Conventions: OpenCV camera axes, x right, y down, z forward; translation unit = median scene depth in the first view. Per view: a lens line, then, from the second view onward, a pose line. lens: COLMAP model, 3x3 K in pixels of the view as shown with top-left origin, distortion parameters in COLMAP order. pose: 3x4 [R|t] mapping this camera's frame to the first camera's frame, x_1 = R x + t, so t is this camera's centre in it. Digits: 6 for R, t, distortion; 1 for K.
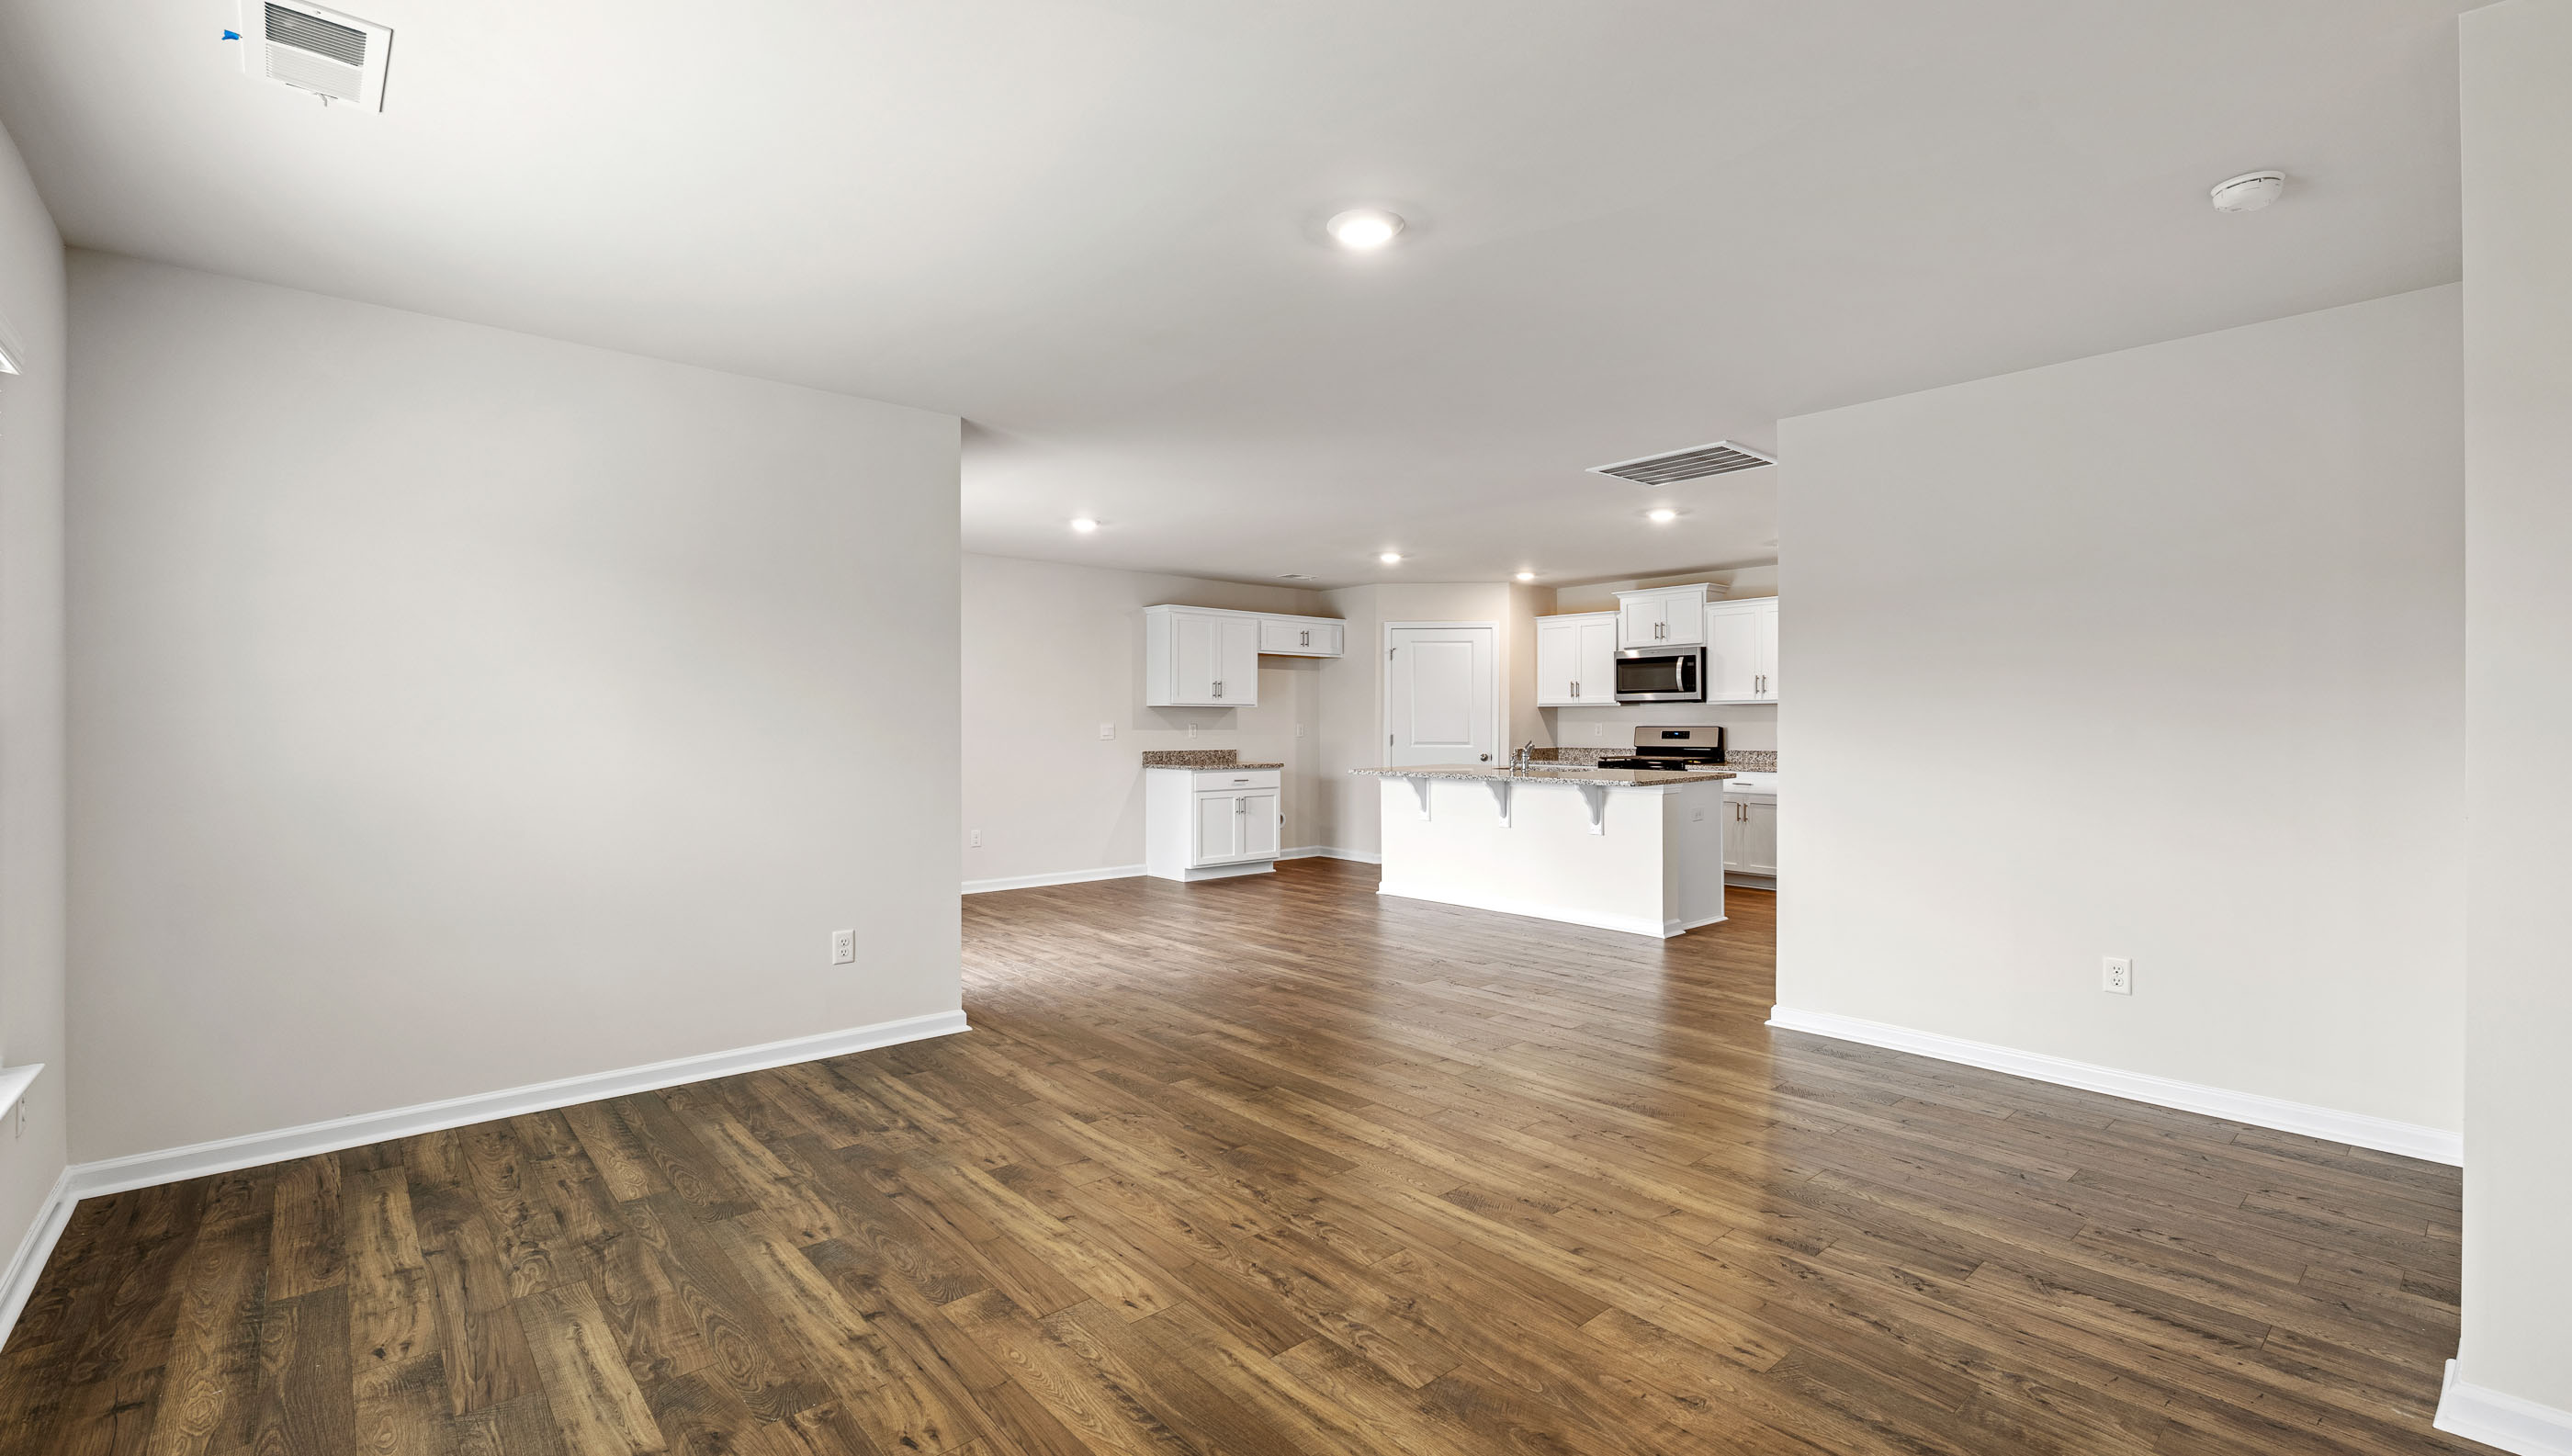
lens RADIAL K [[1121.3, 0, 1281.6], [0, 1121.3, 739.8], [0, 0, 1]] dist [-0.009858, 0.001179]
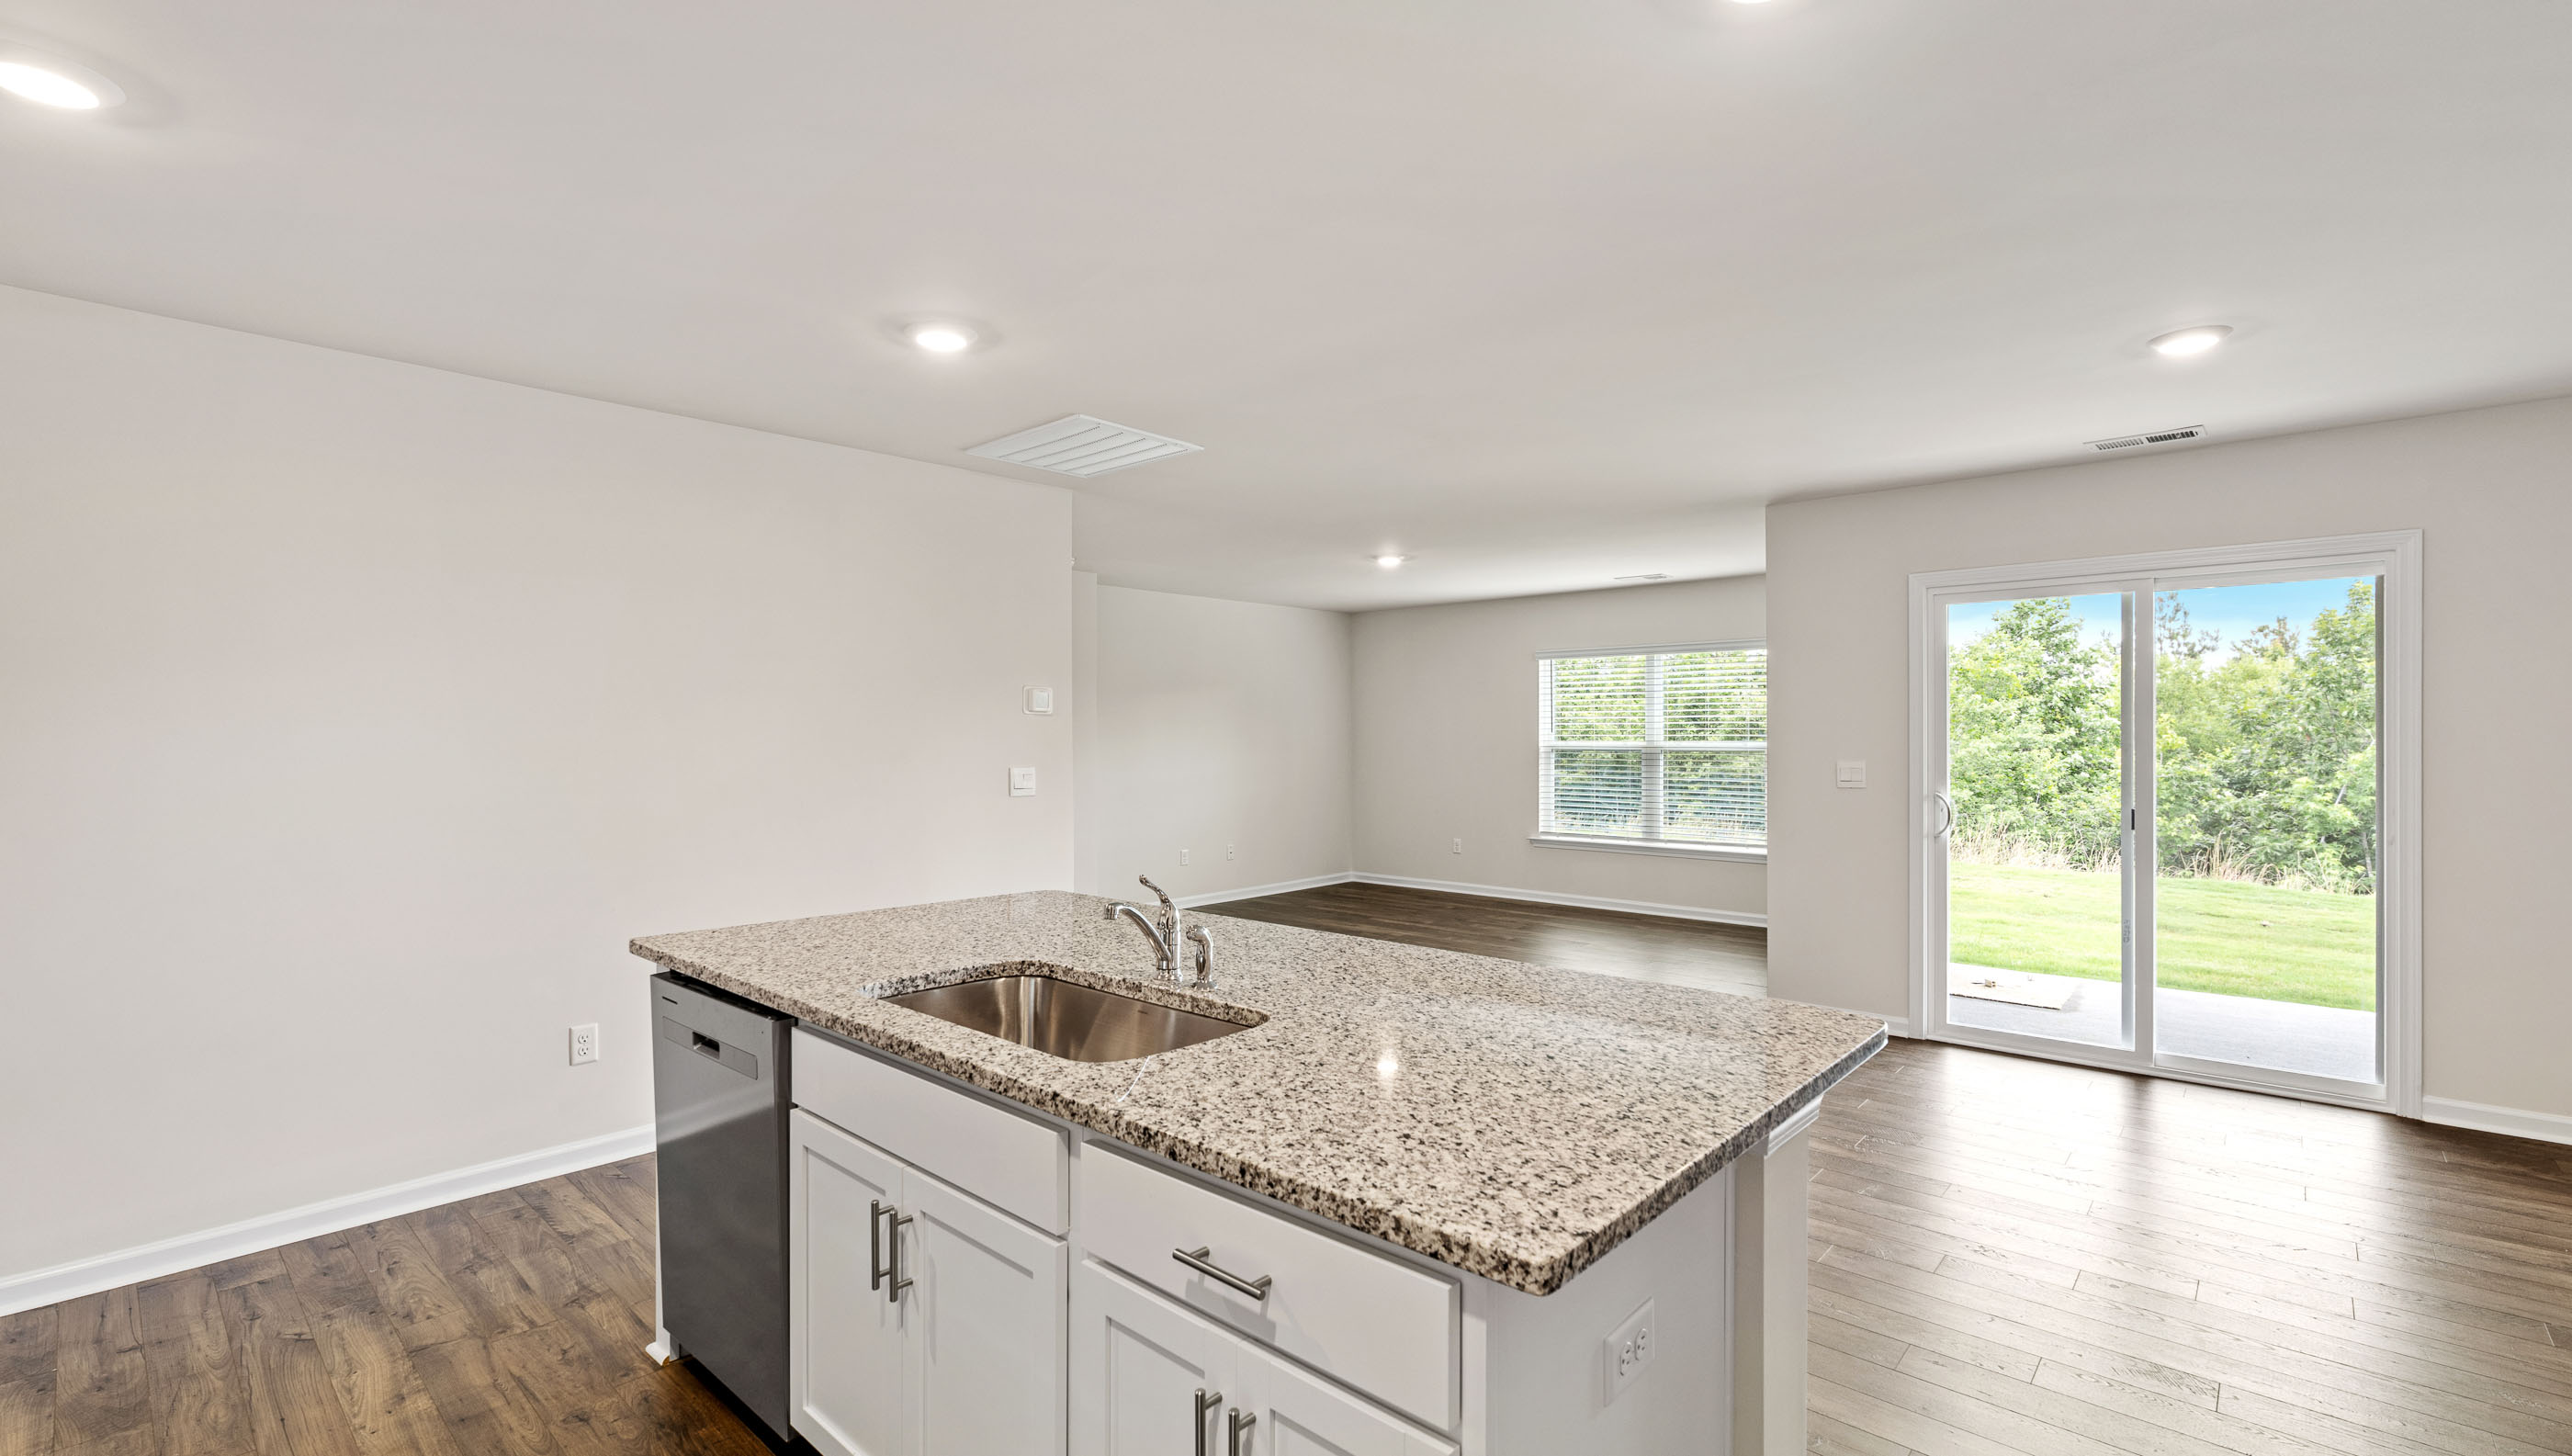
lens RADIAL K [[1121.3, 0, 1295.7], [0, 1121.3, 733.7], [0, 0, 1]] dist [-0.009858, 0.001179]
pose [[-0.992556, 0.005837, -0.121646, 0.330324], [0.003826, 0.999852, 0.016754, -0.059583], [0.121726, 0.016164, -0.992432, 1.933352]]
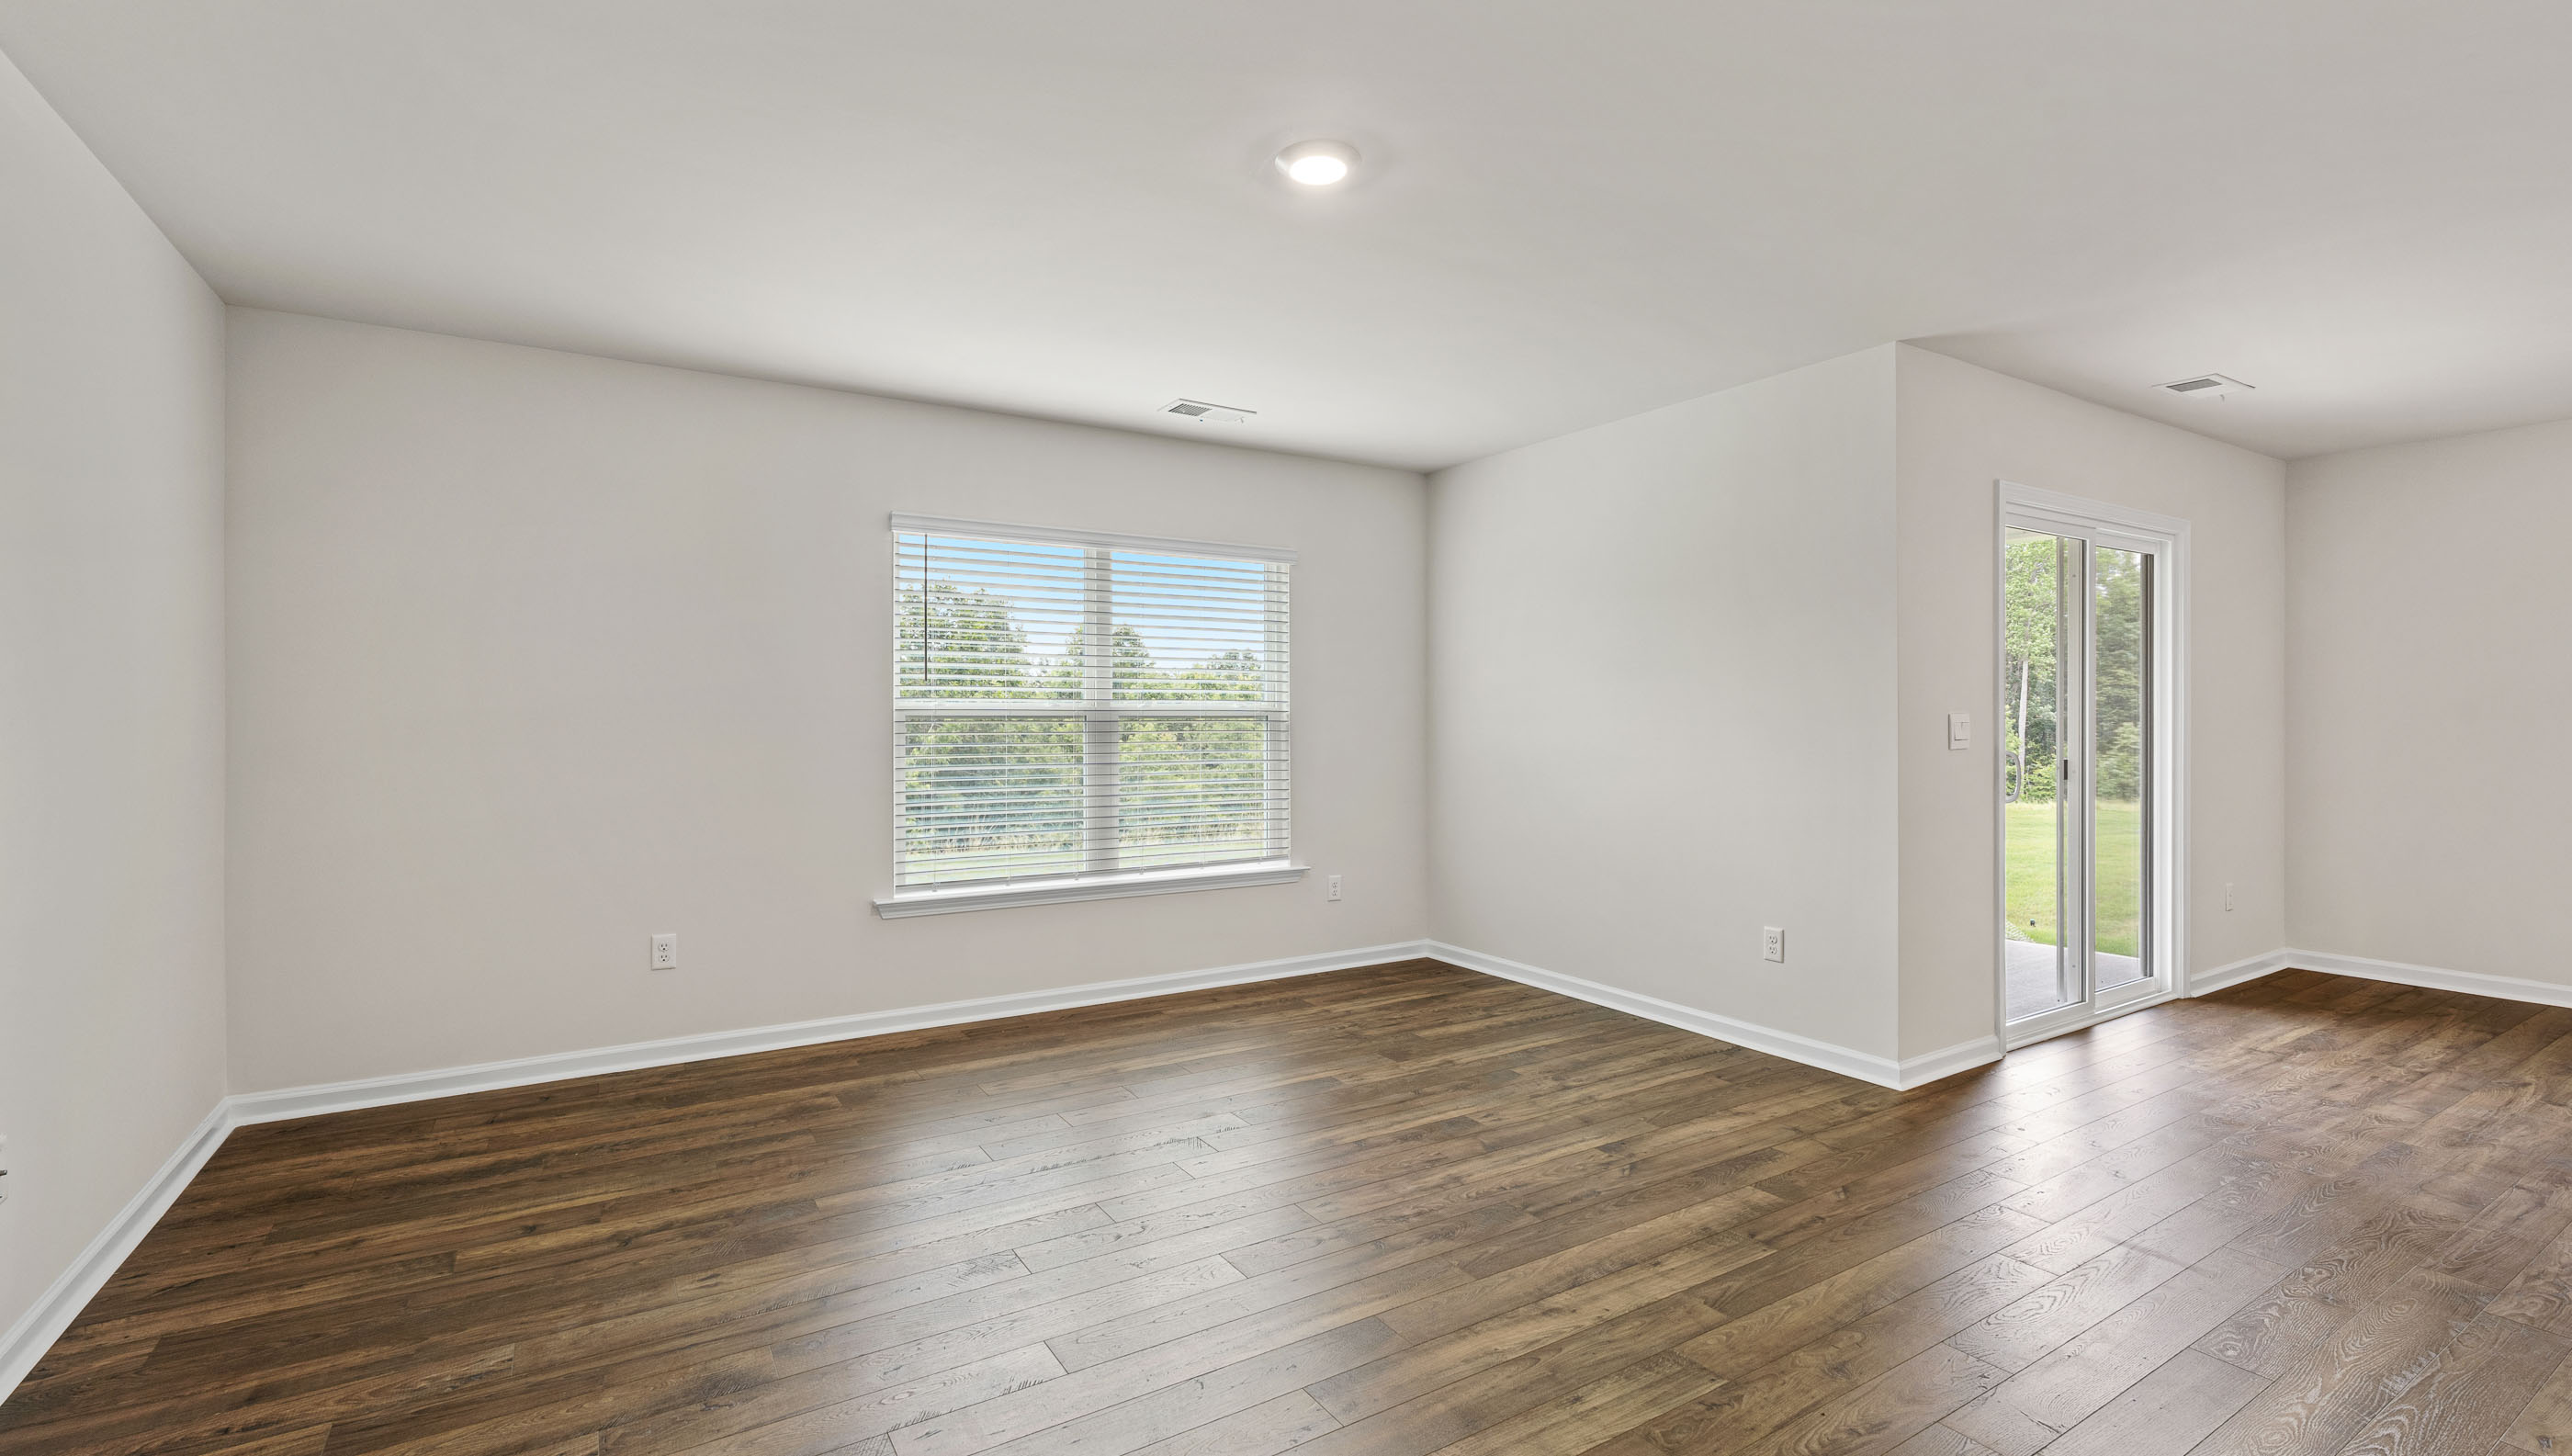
lens RADIAL K [[1121.3, 0, 1296.2], [0, 1121.3, 722.3], [0, 0, 1]] dist [-0.009858, 0.001179]
pose [[-0.151324, 0.001327, -0.988483, 0.536154], [-0.014417, 0.999890, 0.003549, -0.004345], [0.988379, 0.014788, -0.151288, 0.620297]]
